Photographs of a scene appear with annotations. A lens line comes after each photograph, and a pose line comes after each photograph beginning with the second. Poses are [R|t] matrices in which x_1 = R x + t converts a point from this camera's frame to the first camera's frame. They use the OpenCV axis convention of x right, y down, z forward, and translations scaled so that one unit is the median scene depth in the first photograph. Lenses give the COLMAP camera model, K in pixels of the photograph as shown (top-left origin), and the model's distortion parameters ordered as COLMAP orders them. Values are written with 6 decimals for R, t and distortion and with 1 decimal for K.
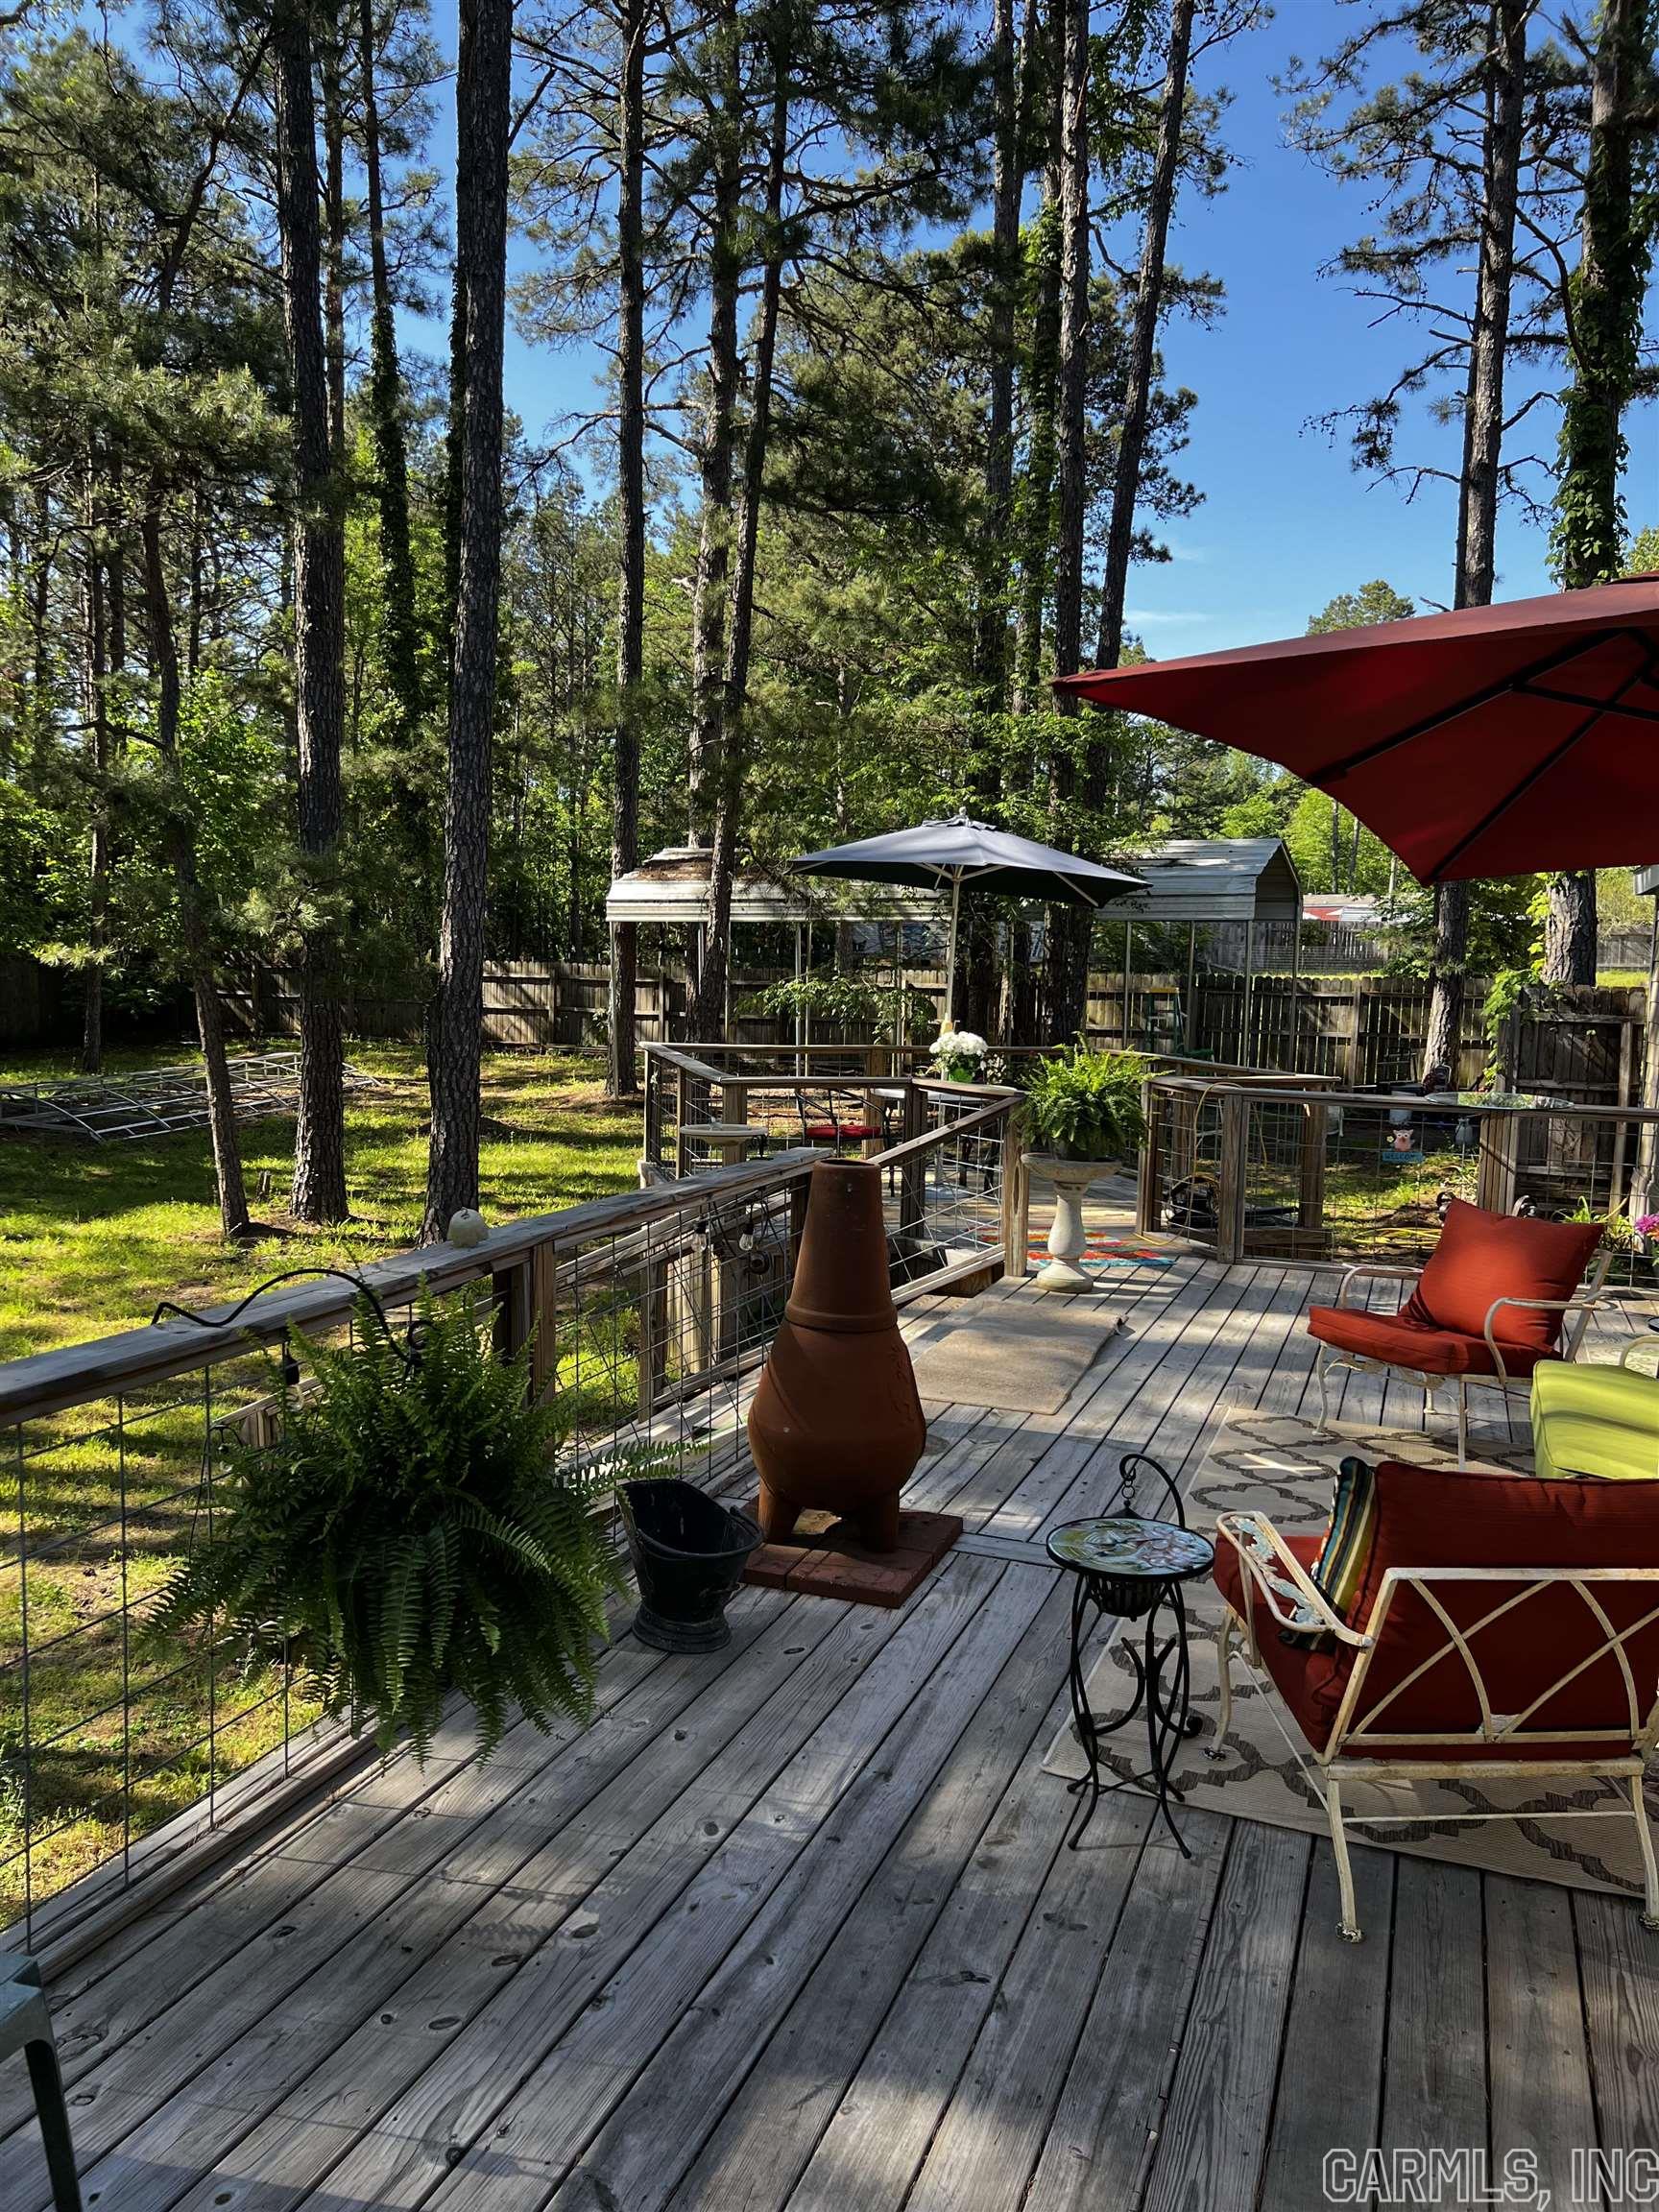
lens RADIAL K [[1671.8, 0, 810.3], [0, 1671.8, 1118.9], [0, 0, 1]] dist [0.064737, -0.071560]
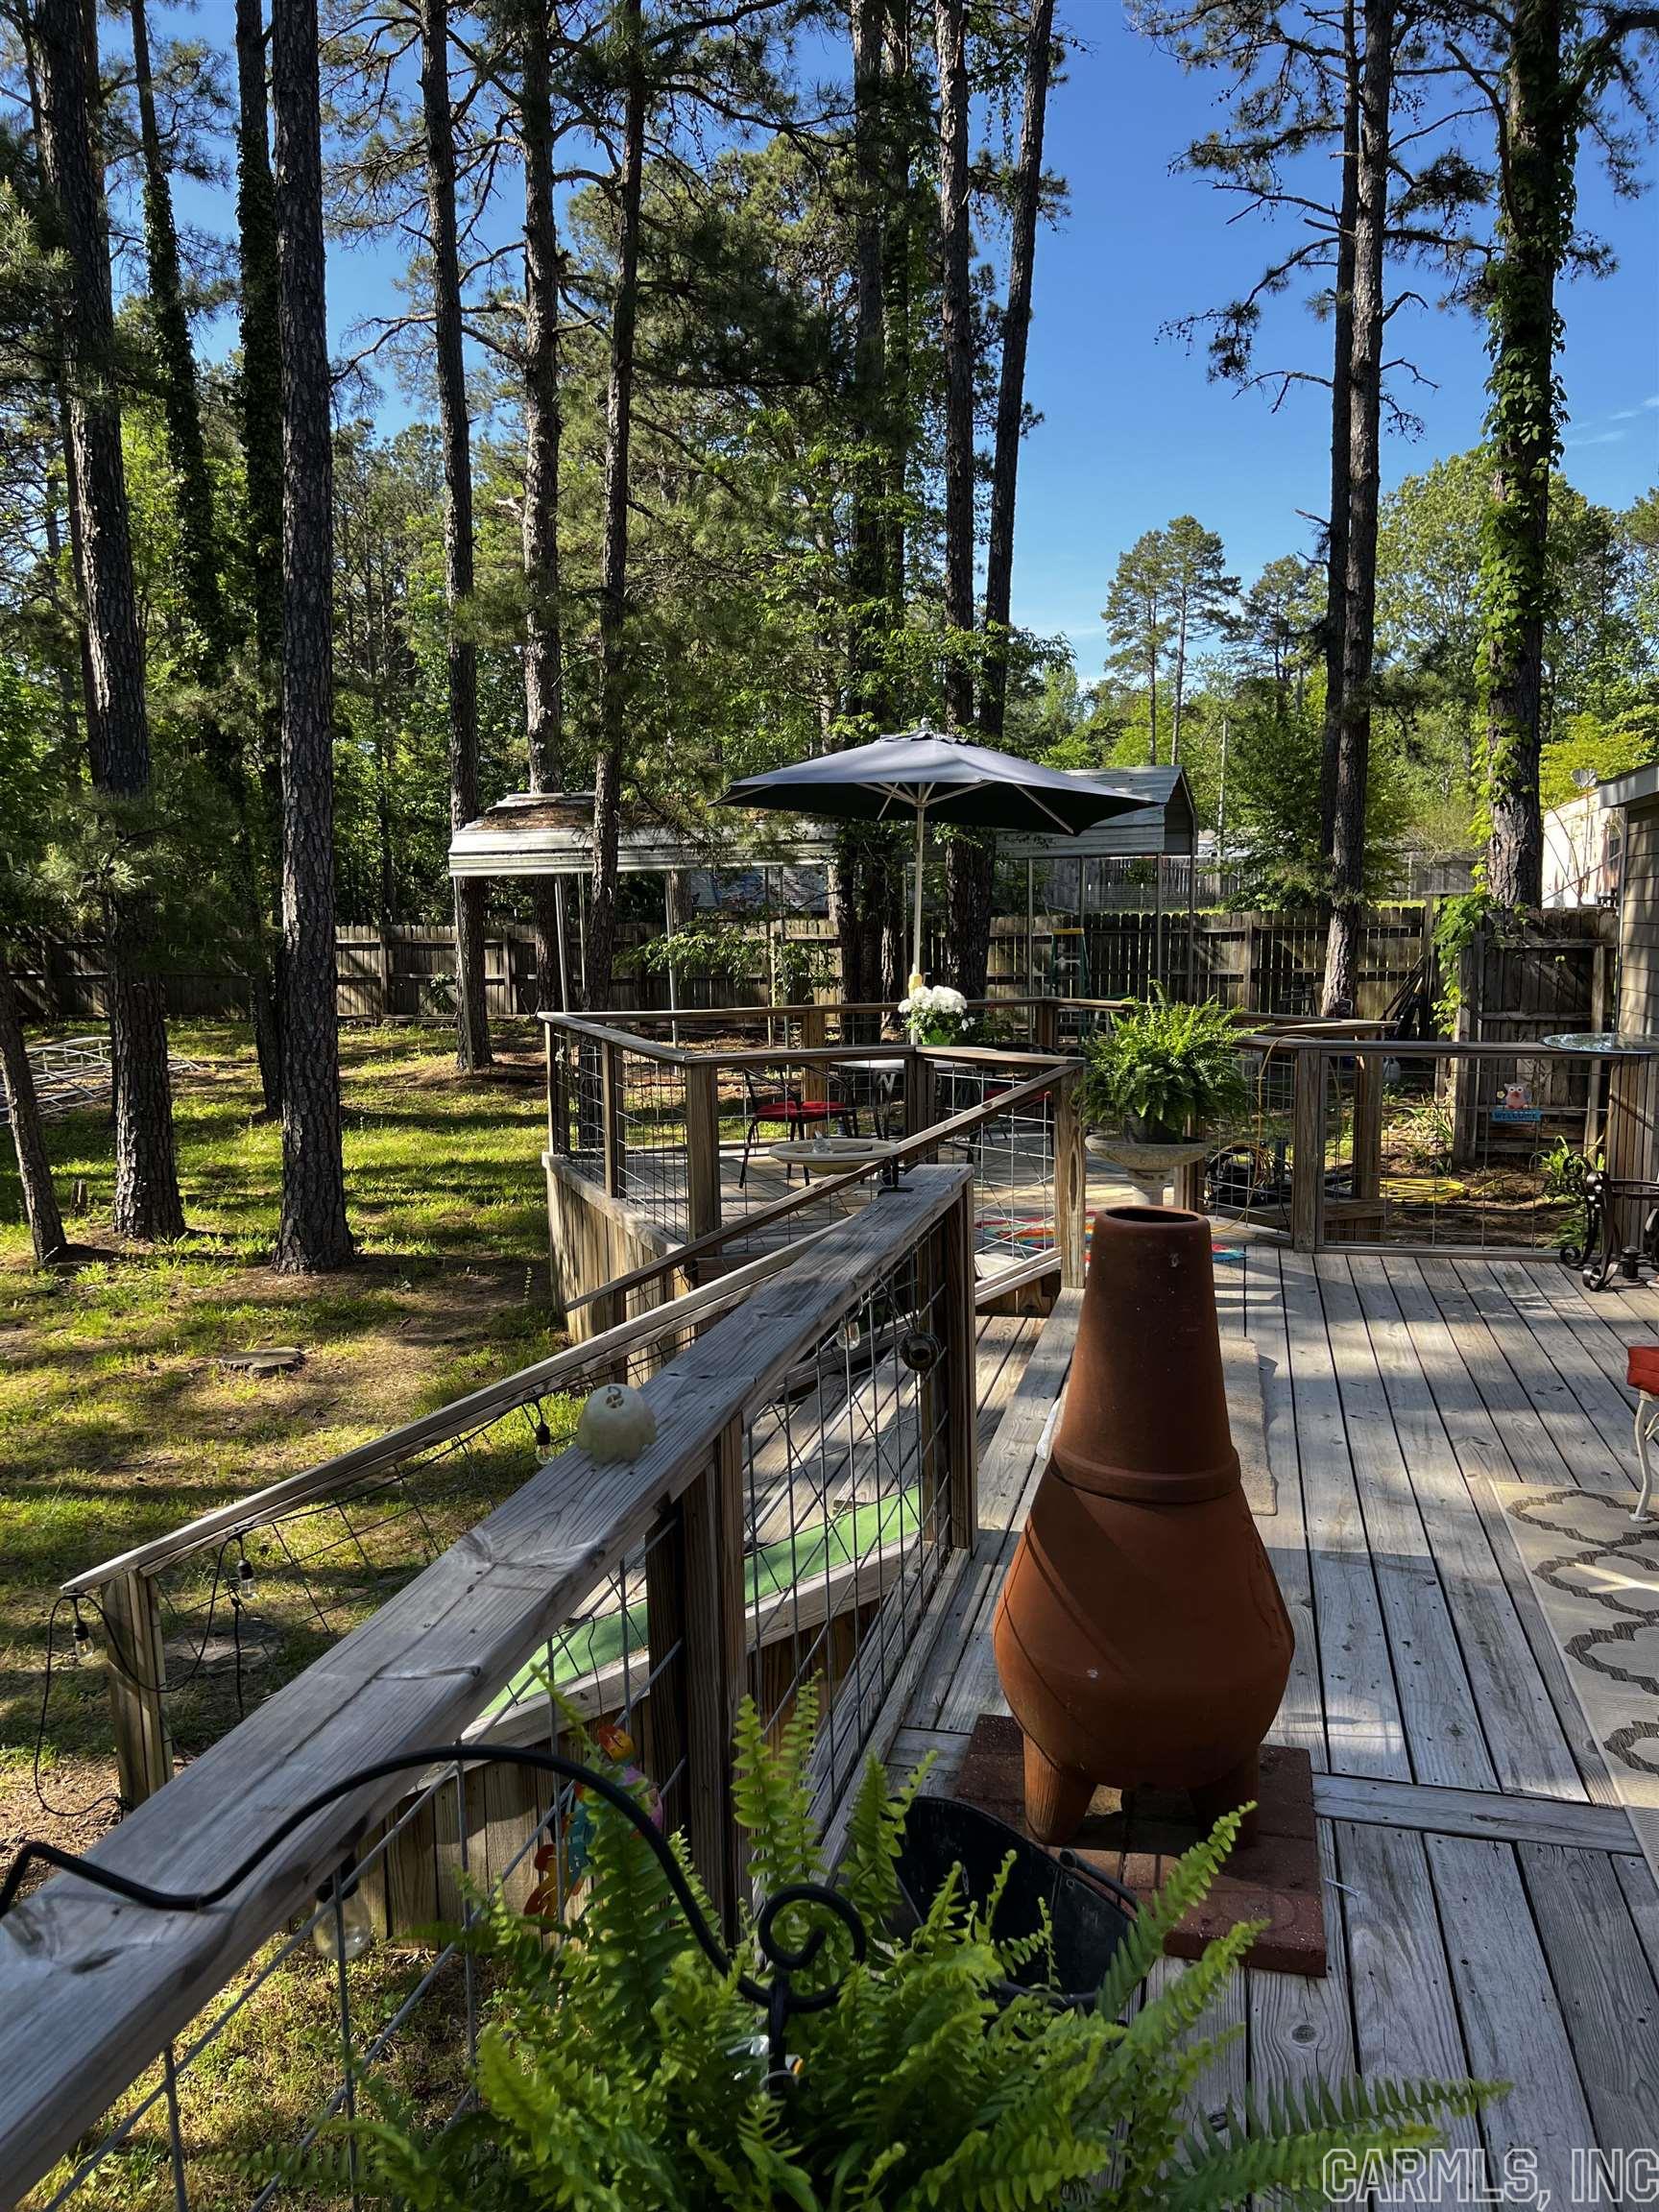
lens RADIAL K [[1662.8, 0, 808.2], [0, 1662.8, 1127.5], [0, 0, 1]] dist [0.053540, -0.058127]
pose [[0.993120, -0.049305, 0.106214, -0.037021], [0.045760, 0.998320, 0.035553, -0.007482], [-0.107789, -0.030448, 0.993707, 0.093335]]
